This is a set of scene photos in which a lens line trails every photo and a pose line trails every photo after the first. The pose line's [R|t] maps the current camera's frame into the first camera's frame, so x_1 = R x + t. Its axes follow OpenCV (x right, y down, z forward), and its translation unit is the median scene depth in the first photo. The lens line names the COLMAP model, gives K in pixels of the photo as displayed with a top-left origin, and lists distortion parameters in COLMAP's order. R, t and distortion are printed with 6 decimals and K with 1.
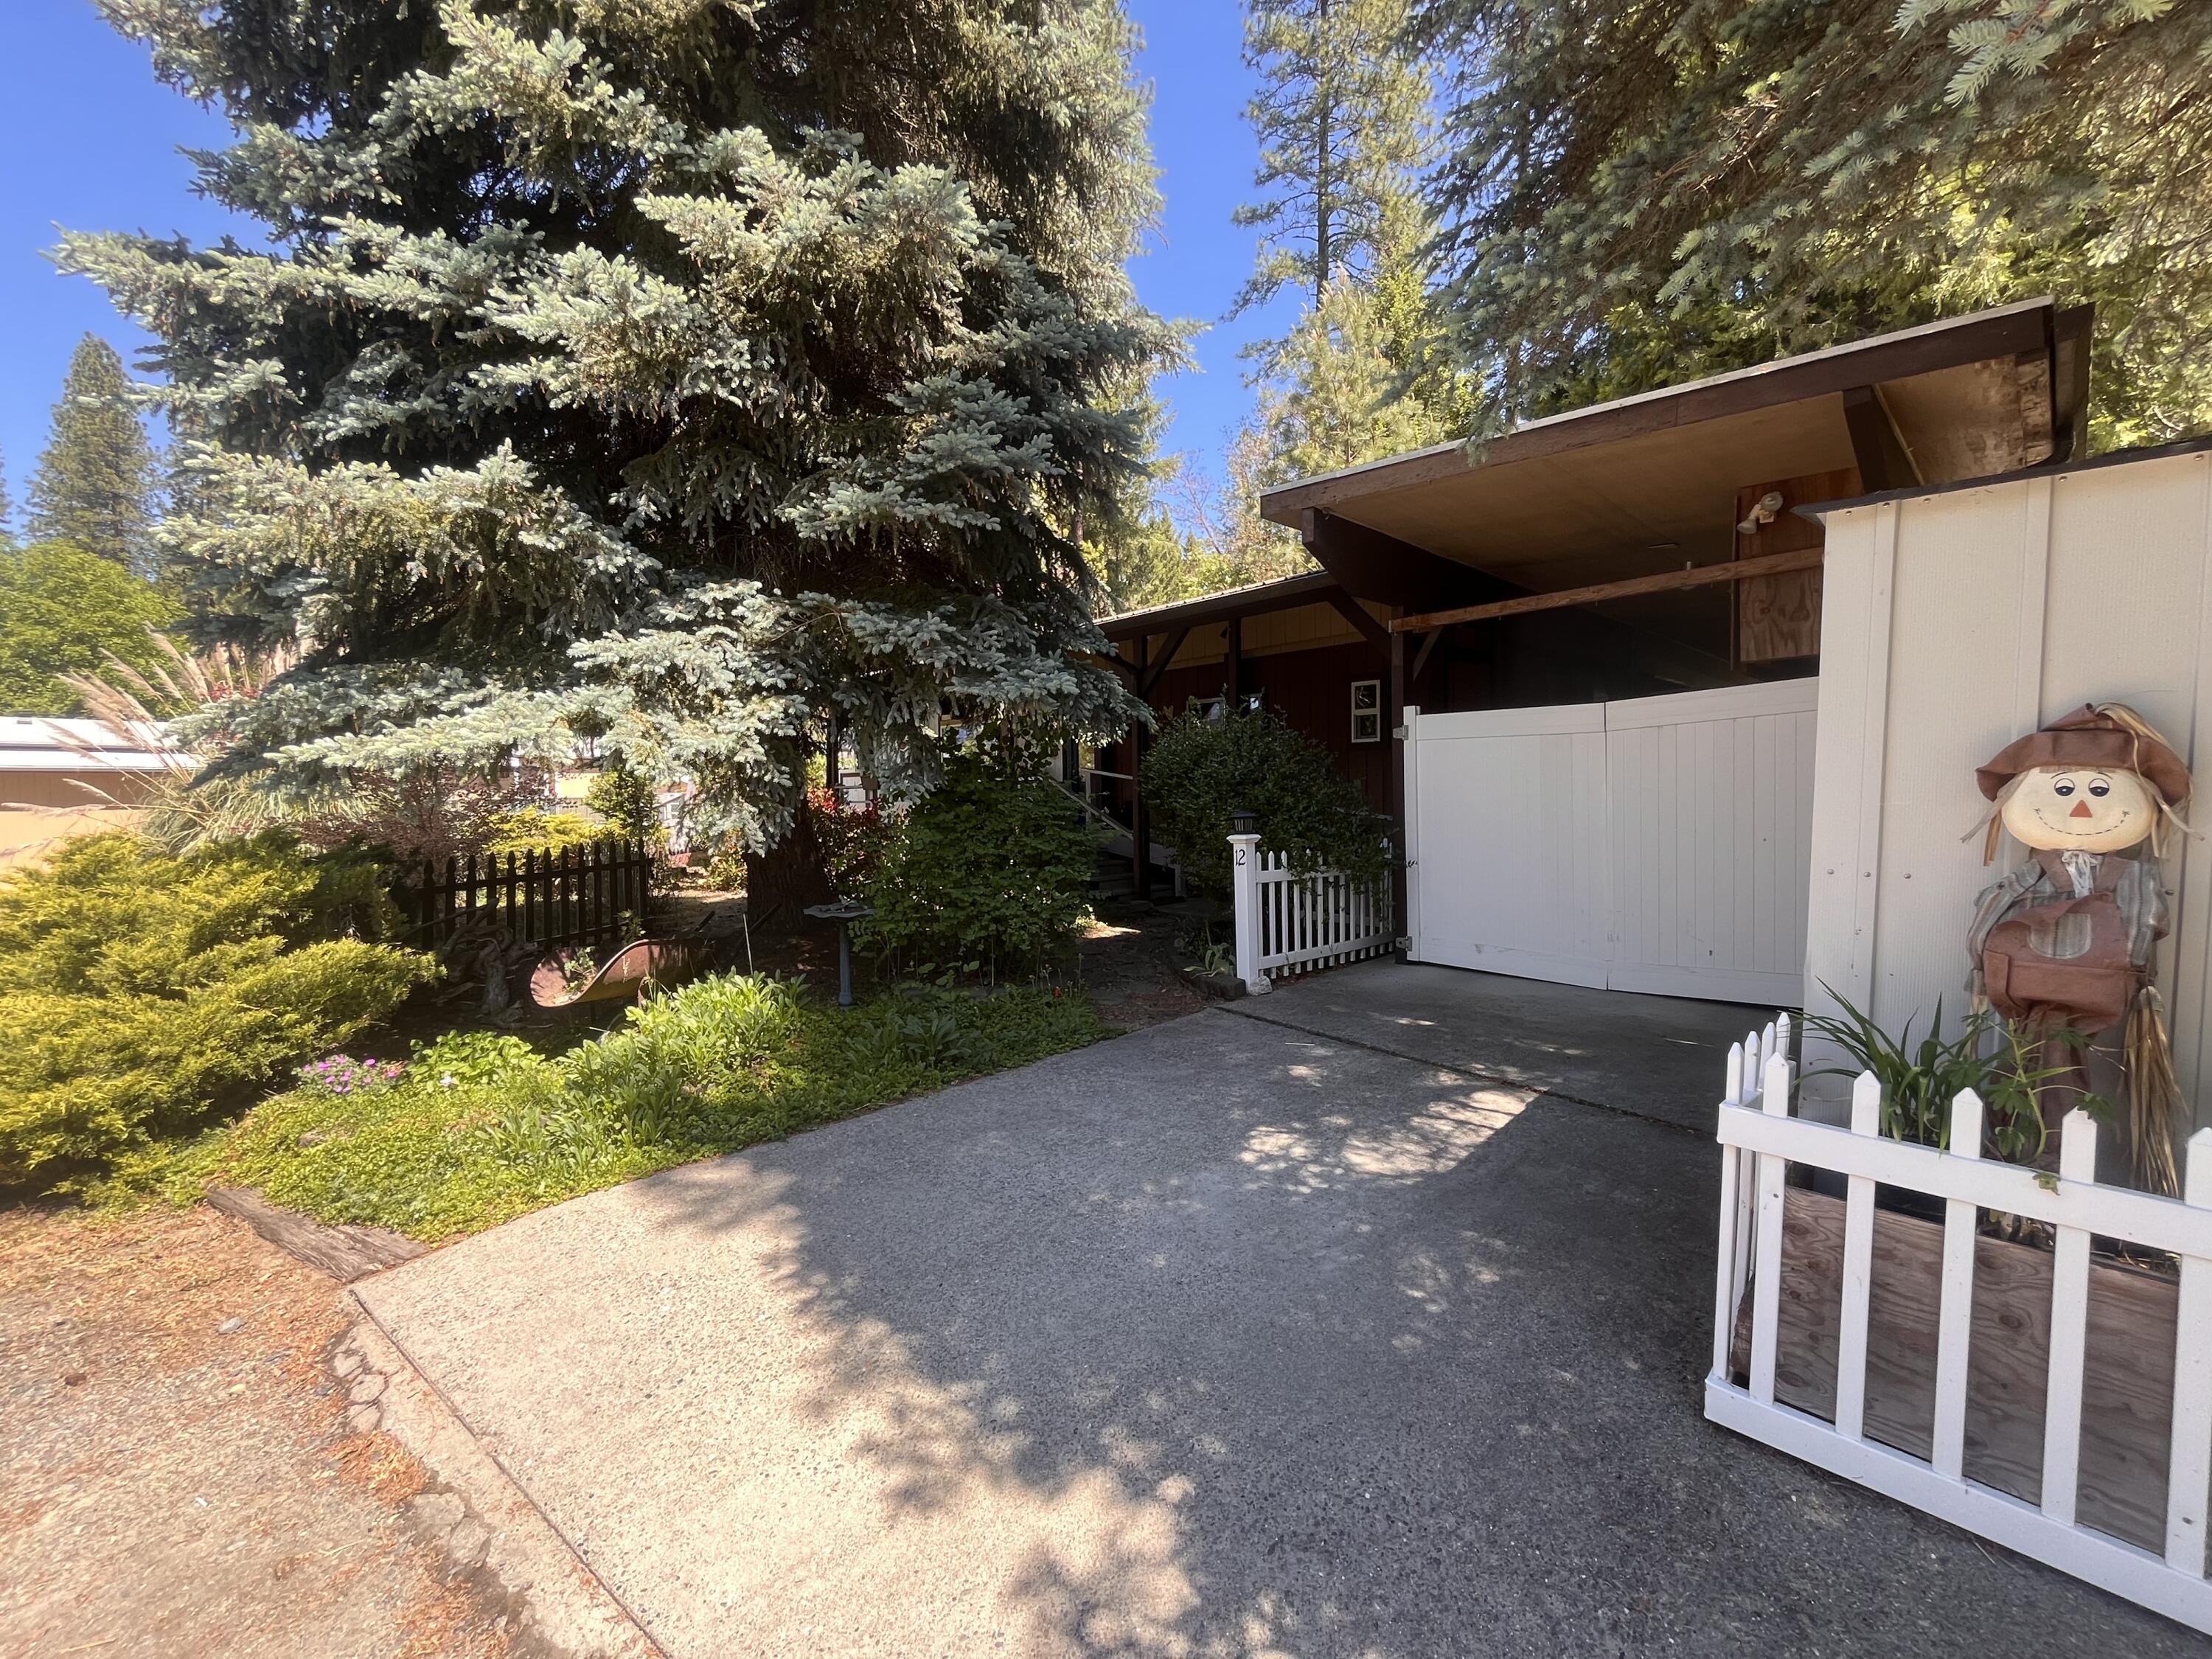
lens RADIAL K [[900.9, 0, 1100.0], [0, 900.9, 835.3], [0, 0, 1]] dist [-0.000661, -0.000247]
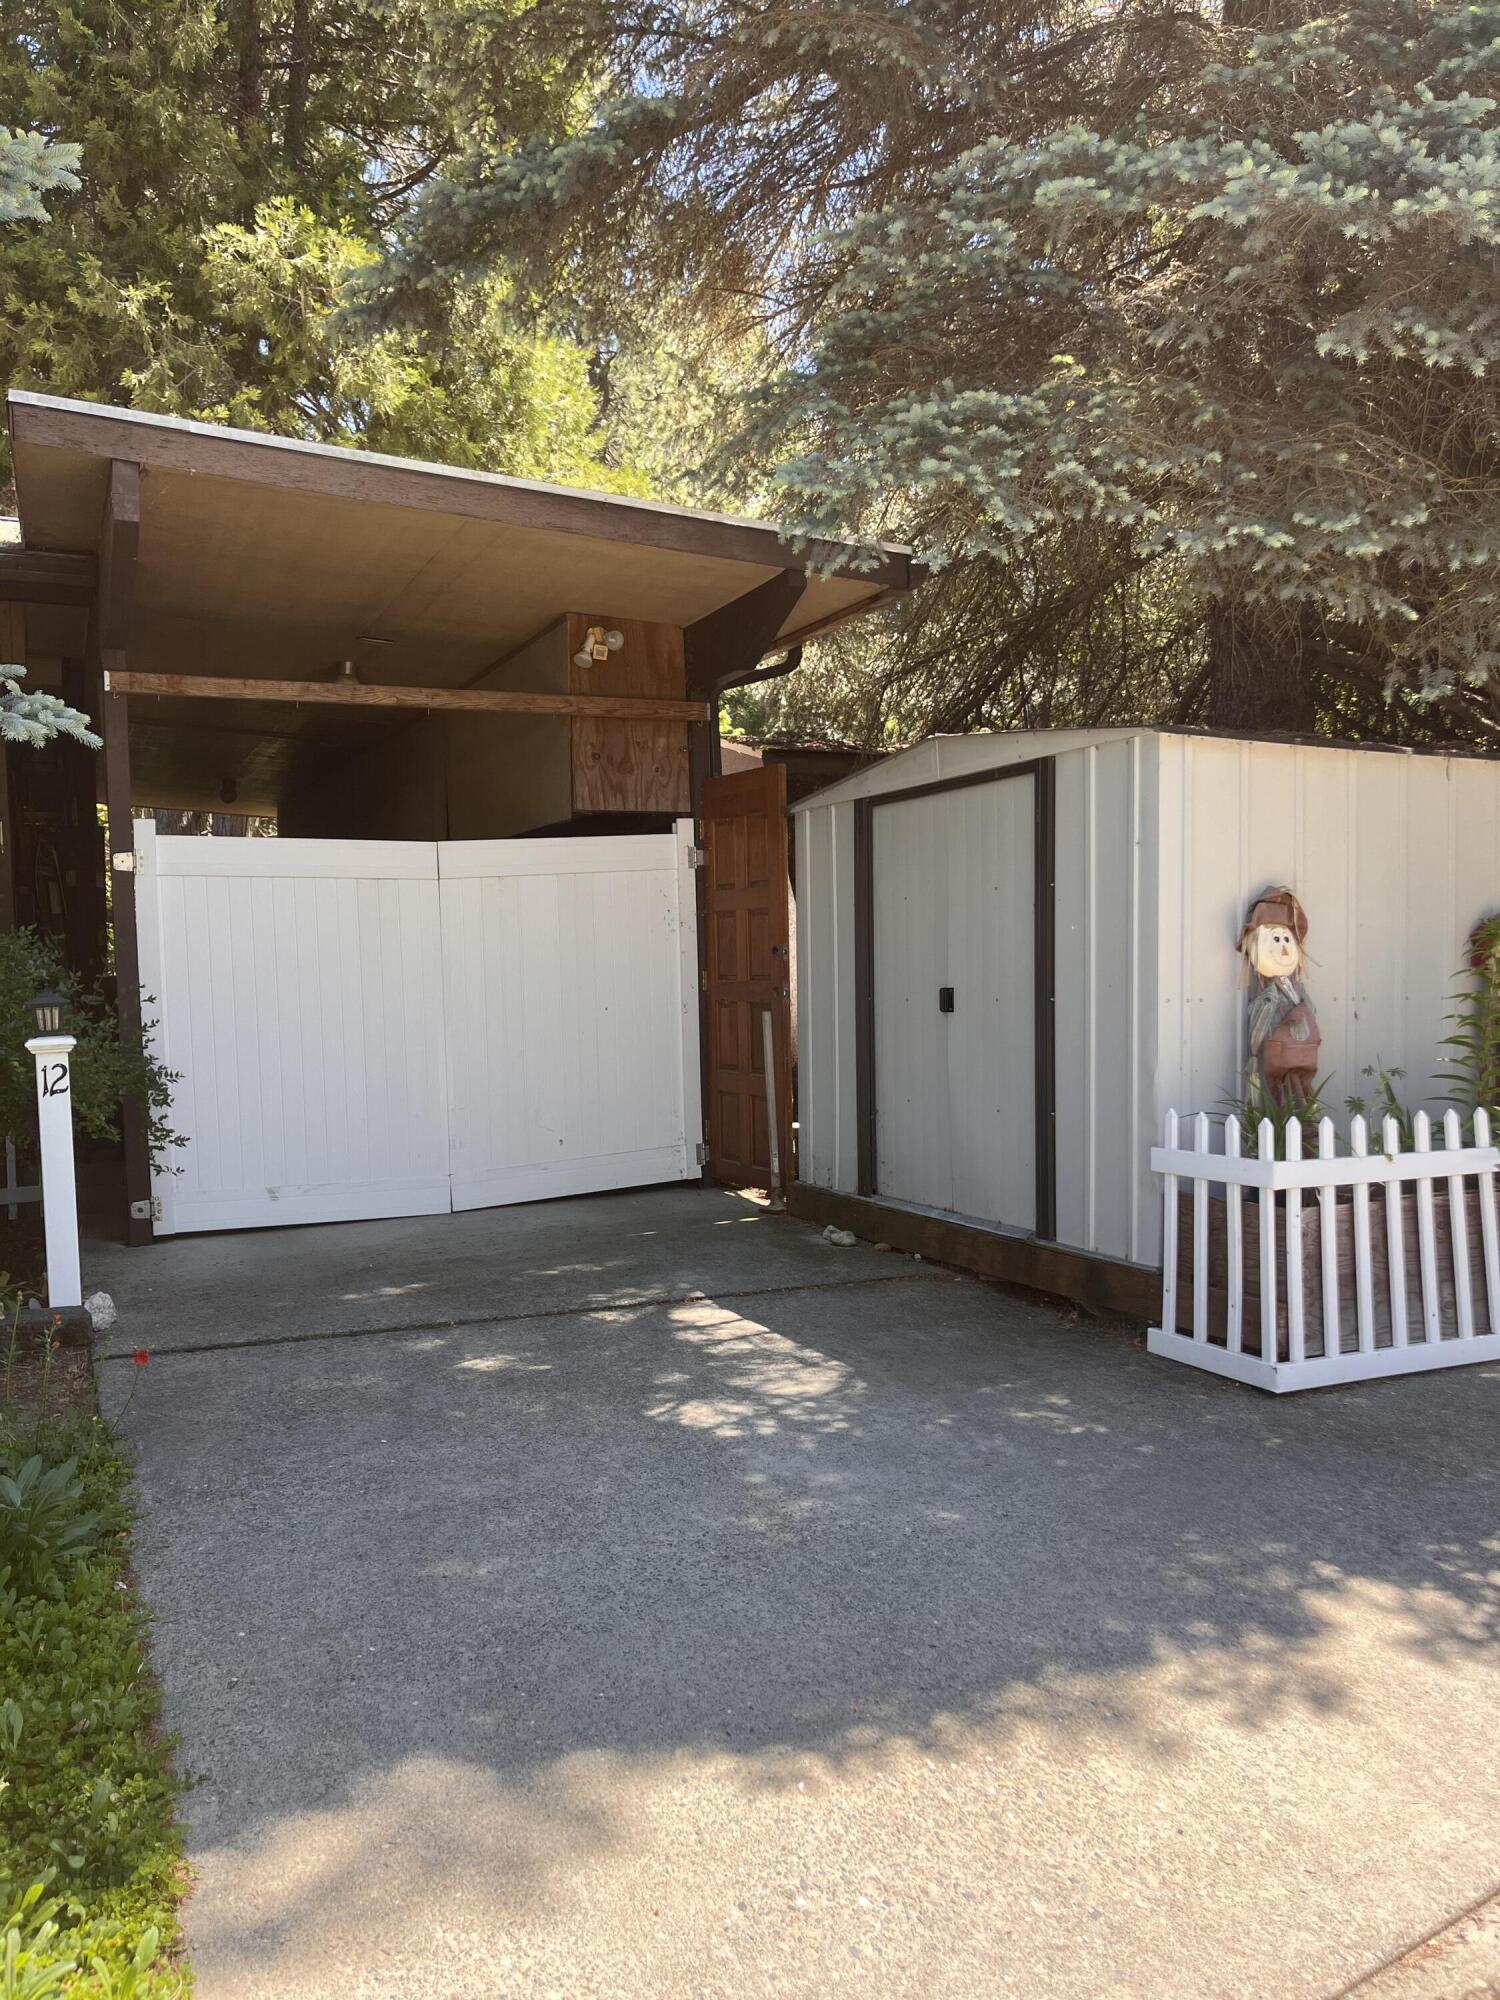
lens RADIAL K [[1520.4, 0, 742.3], [0, 1520.4, 998.0], [0, 0, 1]] dist [0.031639, -0.015983]
pose [[0.321251, -0.026571, 0.946621, -1.038408], [0.059686, 0.998187, 0.007763, -0.012632], [-0.945111, 0.054007, 0.322254, 0.571807]]
